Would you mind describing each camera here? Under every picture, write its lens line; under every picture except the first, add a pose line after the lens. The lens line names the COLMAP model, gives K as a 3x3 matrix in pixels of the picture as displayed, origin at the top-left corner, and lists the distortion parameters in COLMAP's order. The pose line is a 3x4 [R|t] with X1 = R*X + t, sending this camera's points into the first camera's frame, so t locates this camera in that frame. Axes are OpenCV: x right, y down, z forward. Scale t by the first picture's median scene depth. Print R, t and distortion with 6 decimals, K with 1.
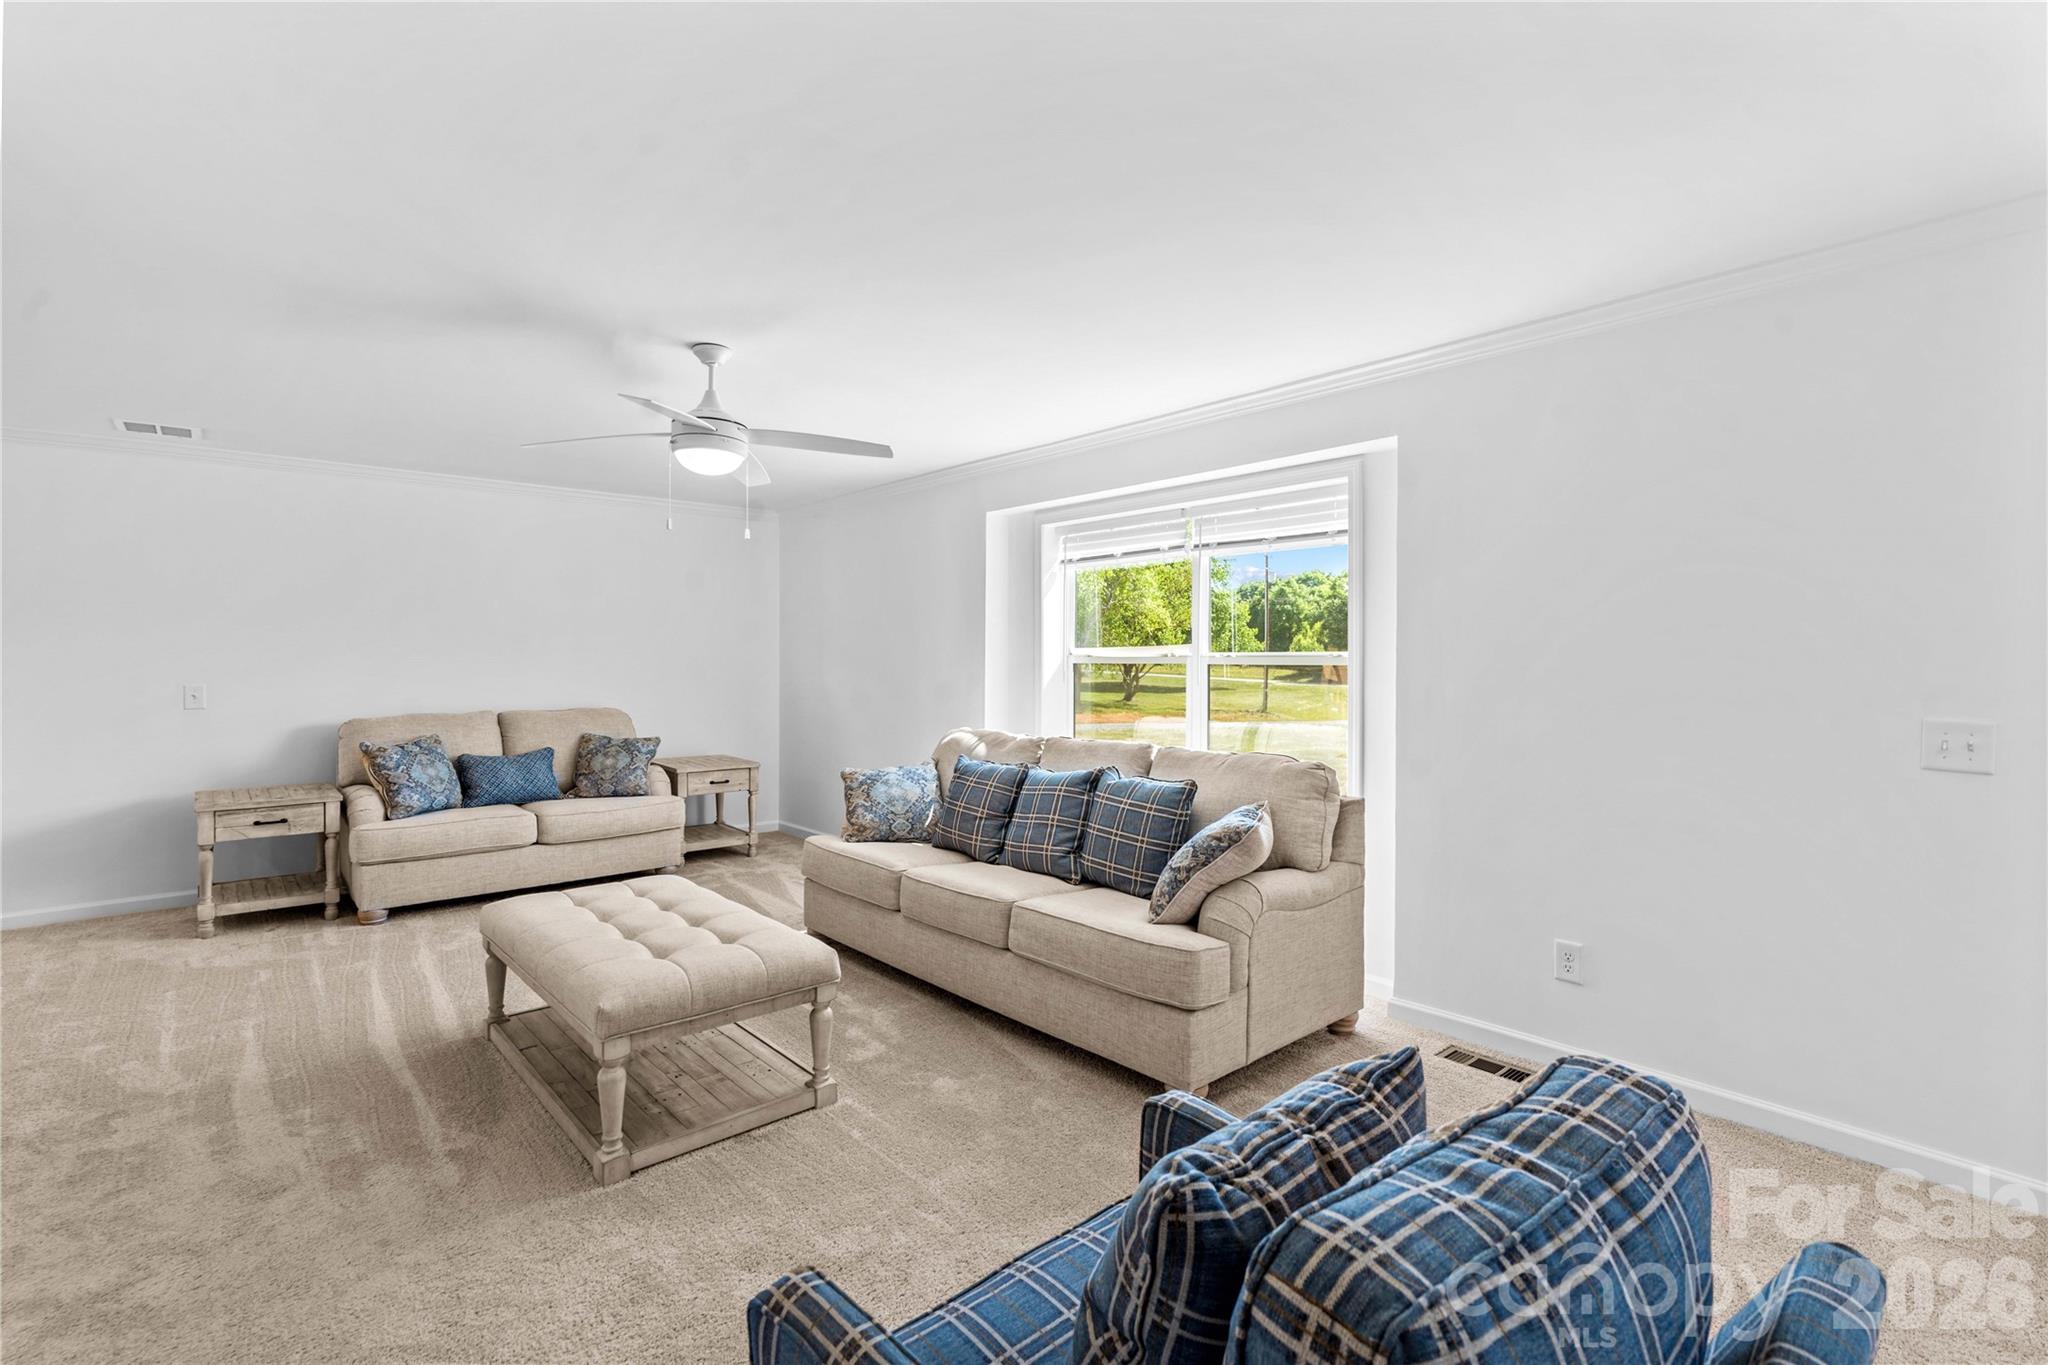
lens RADIAL K [[947.3, 0, 1042.0], [0, 947.3, 668.7], [0, 0, 1]] dist [-0.009266, 0.000211]
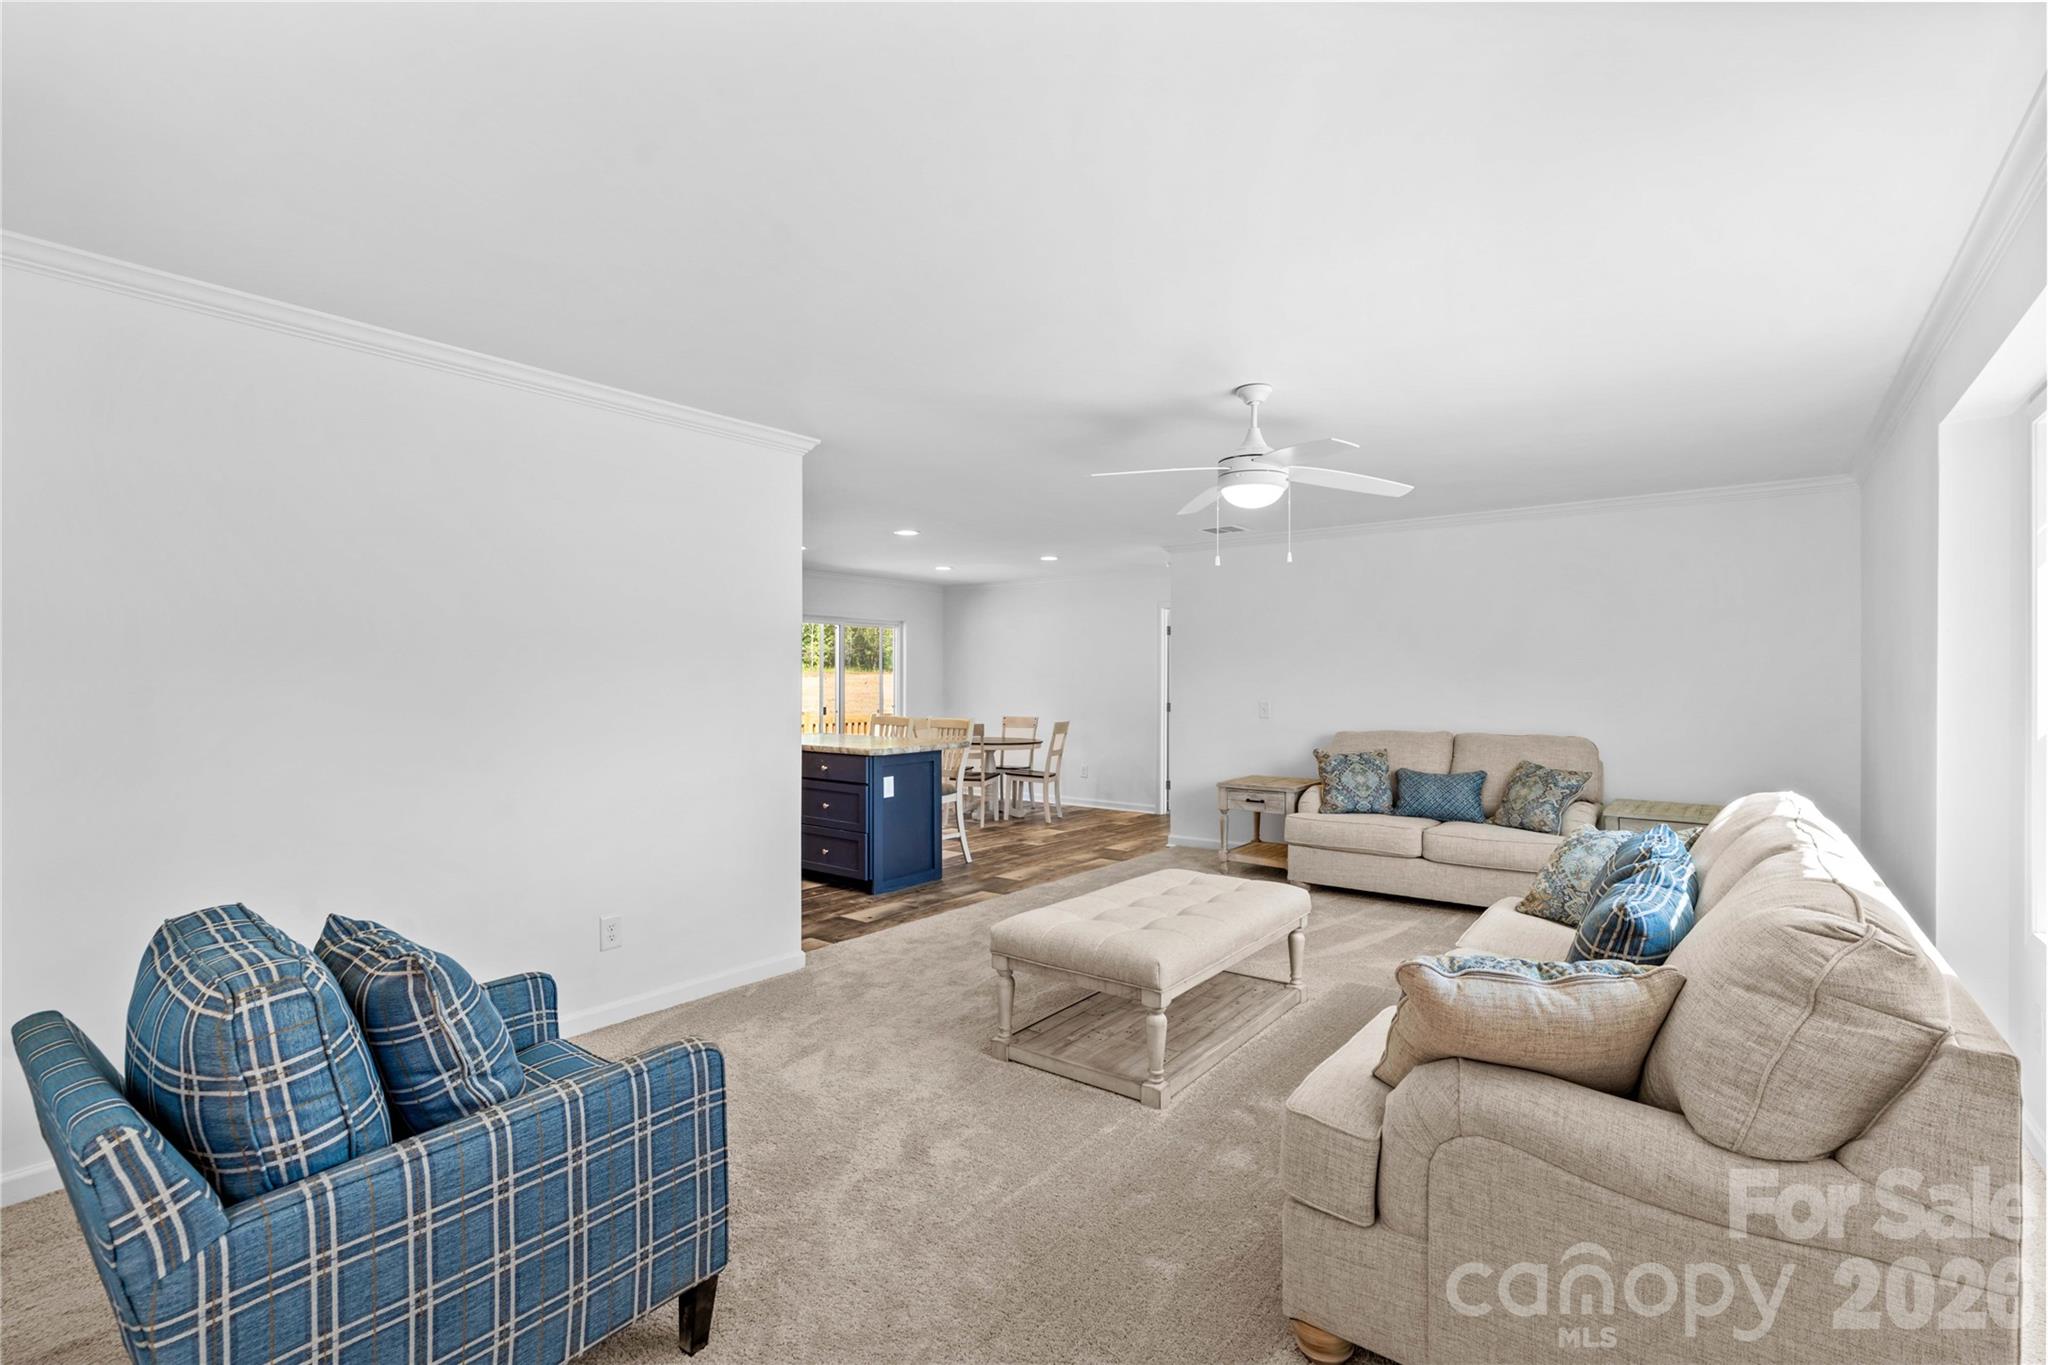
lens RADIAL K [[947.3, 0, 1030.8], [0, 947.3, 685.1], [0, 0, 1]] dist [-0.009266, 0.000211]
pose [[0.161710, 0.000632, -0.986838, 0.442200], [-0.016754, 0.999857, -0.002105, 0.001335], [0.986696, 0.016874, 0.161698, 0.394273]]
